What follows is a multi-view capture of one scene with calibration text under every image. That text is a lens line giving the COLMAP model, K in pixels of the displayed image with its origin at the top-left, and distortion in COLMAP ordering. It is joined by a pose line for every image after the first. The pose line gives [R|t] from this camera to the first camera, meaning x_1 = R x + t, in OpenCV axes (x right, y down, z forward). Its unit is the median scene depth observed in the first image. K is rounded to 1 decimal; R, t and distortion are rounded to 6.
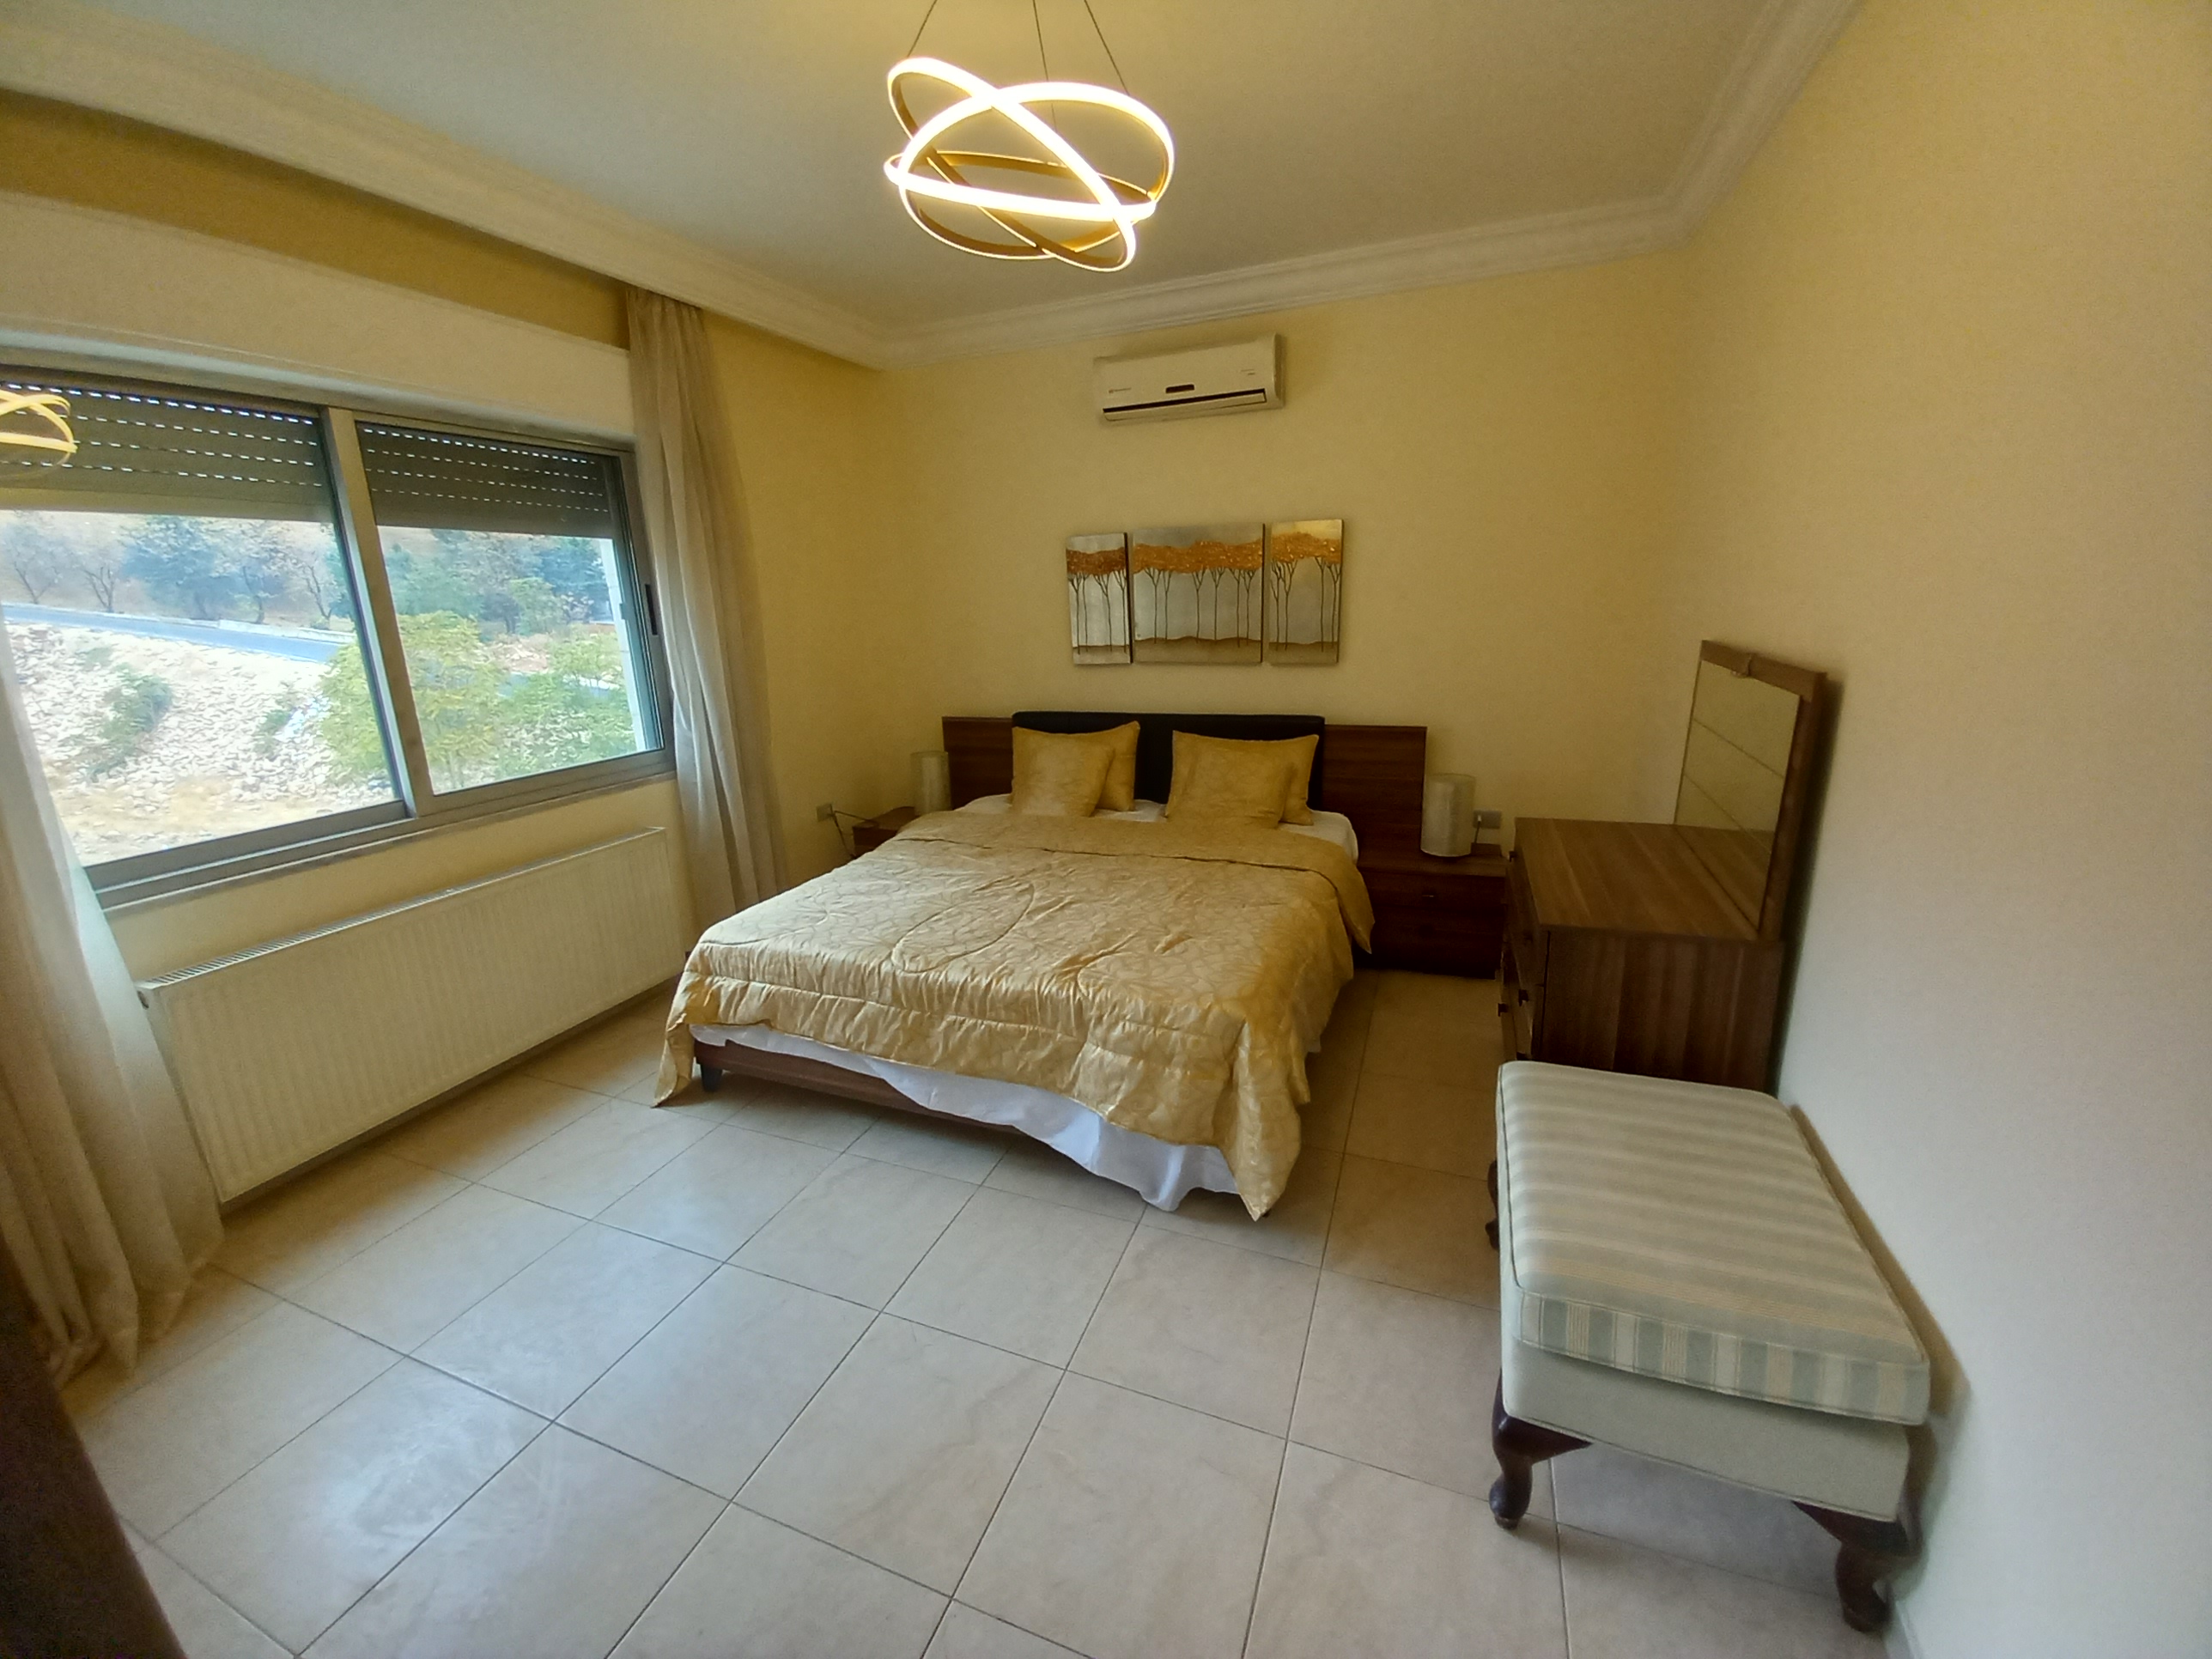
lens RADIAL K [[902.1, 0, 1094.8], [0, 902.1, 809.6], [0, 0, 1]] dist [-0.001593, -0.000479]
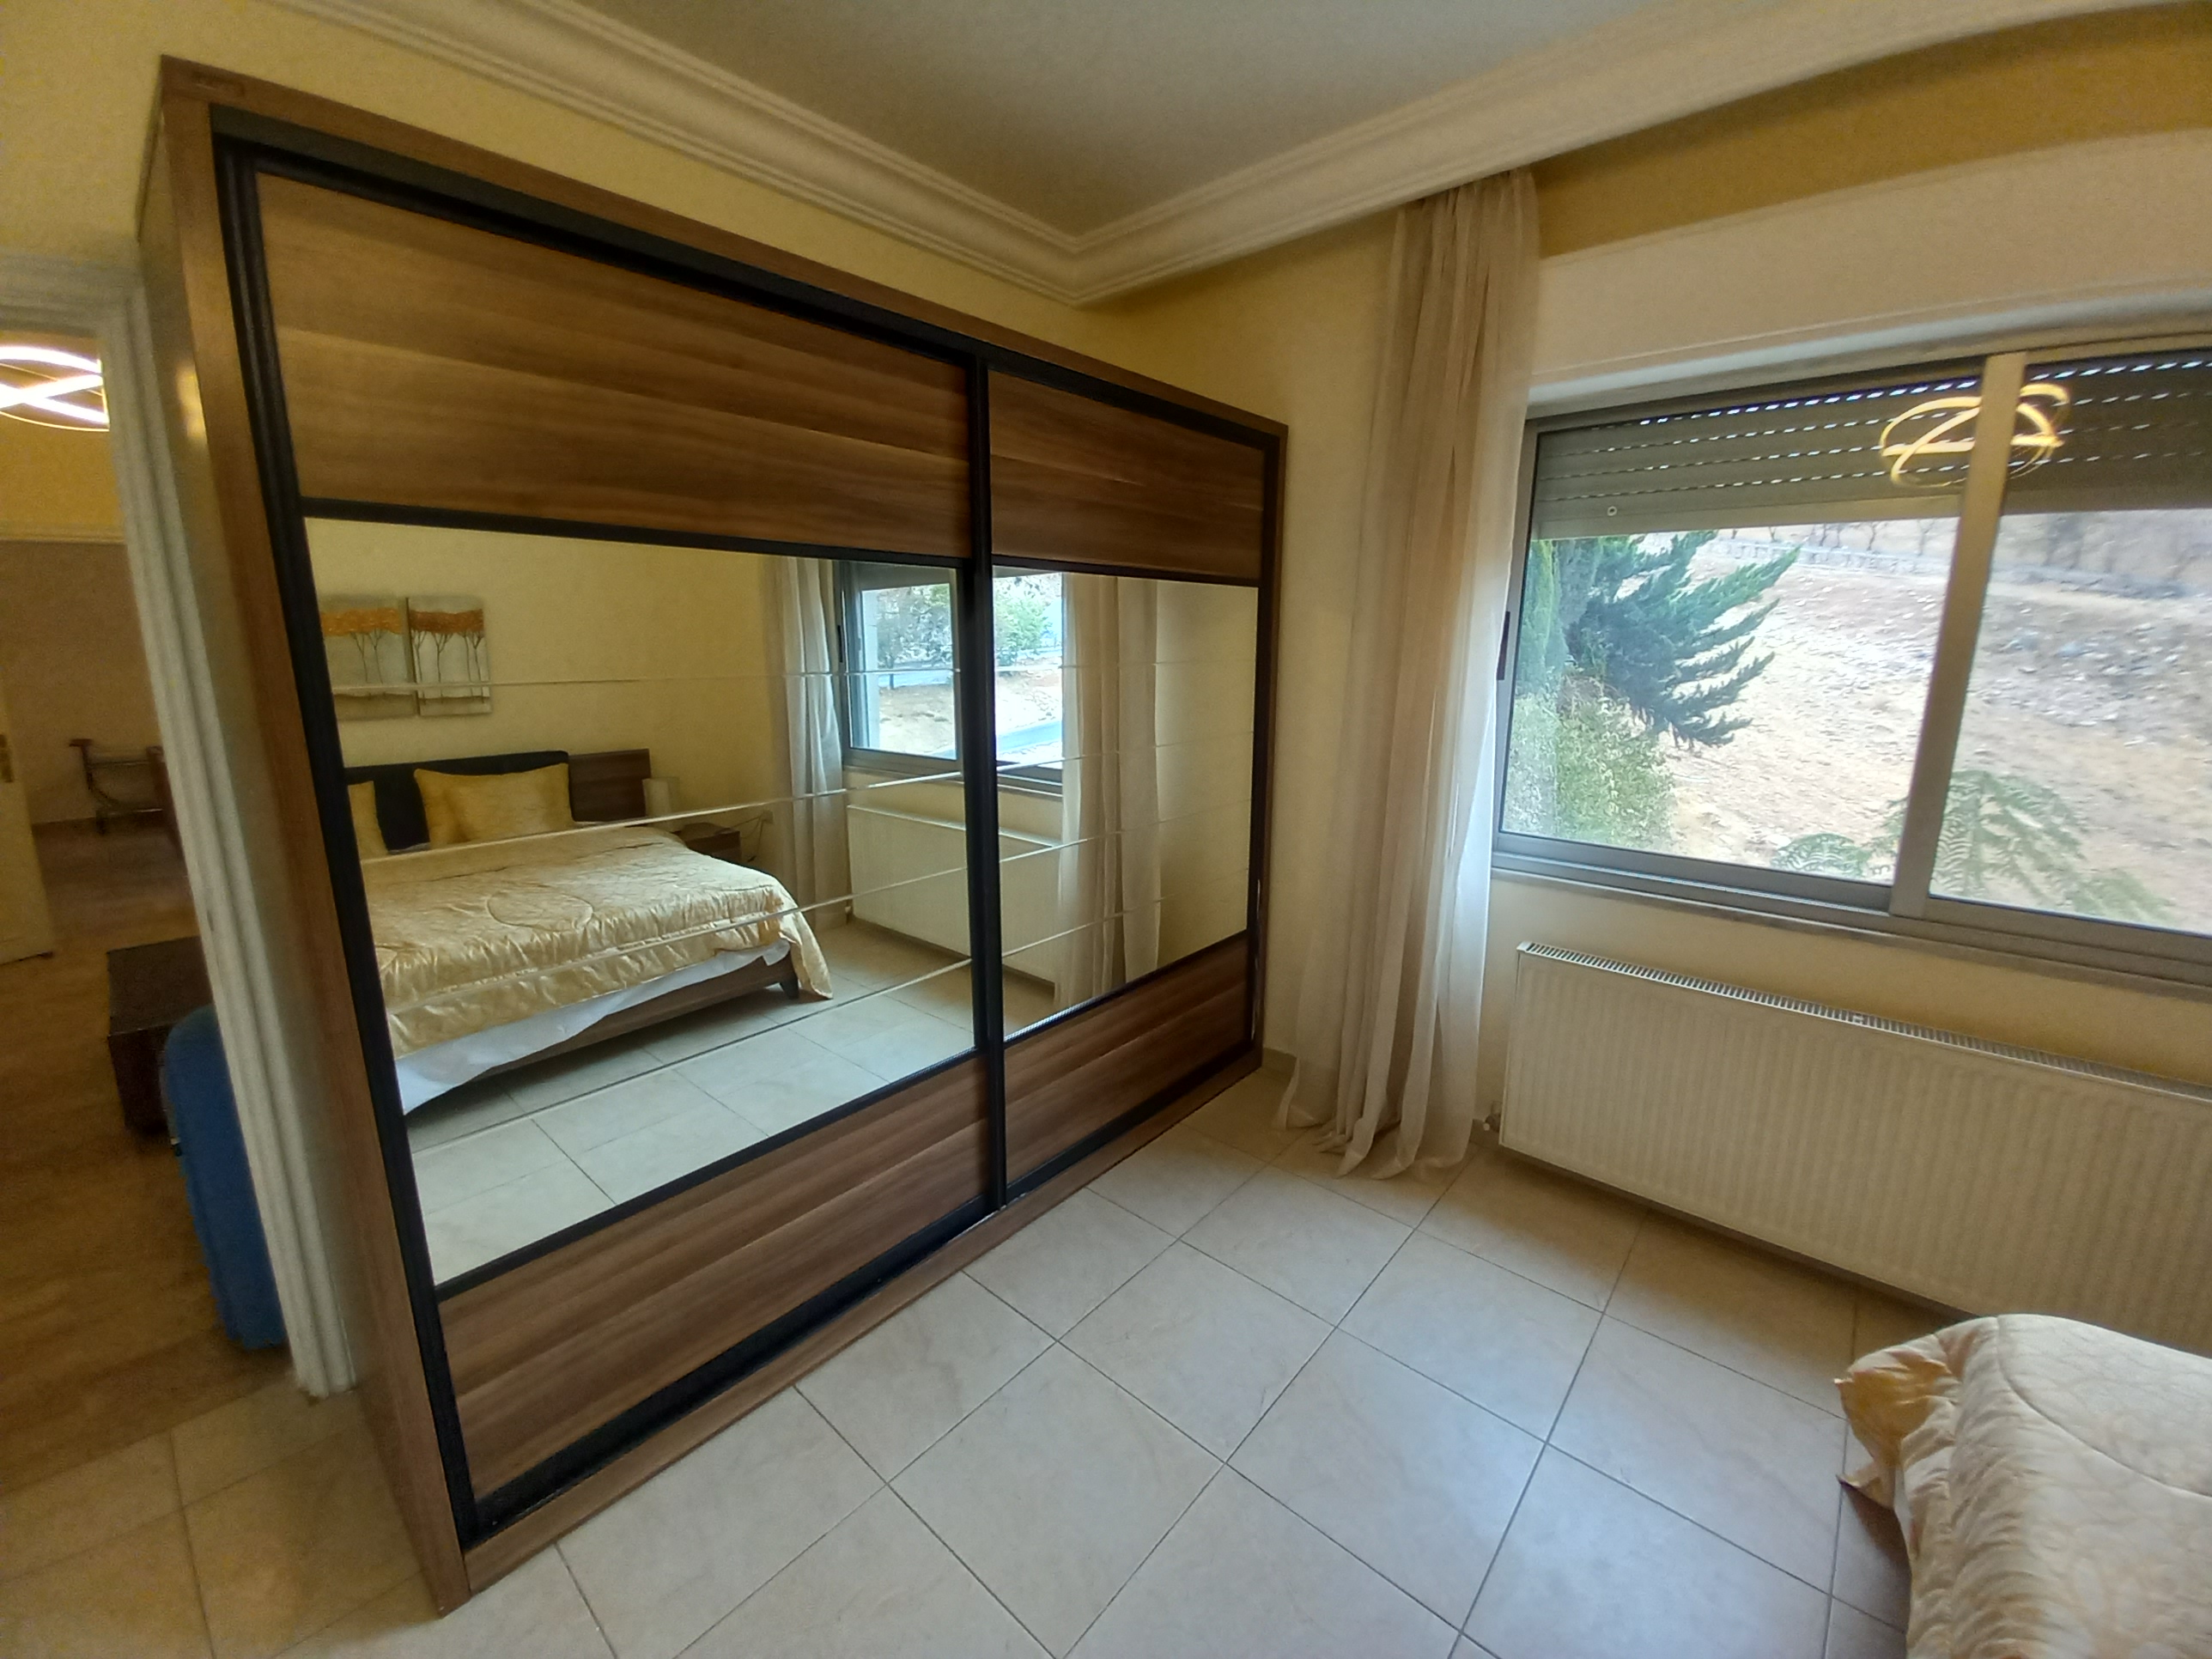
lens RADIAL K [[902.1, 0, 1094.8], [0, 902.1, 809.6], [0, 0, 1]] dist [-0.001593, -0.000479]
pose [[-0.326310, 0.224137, -0.918305, 0.127614], [-0.216789, 0.927842, 0.303499, -0.164337], [0.920068, 0.298113, -0.254173, 0.598965]]
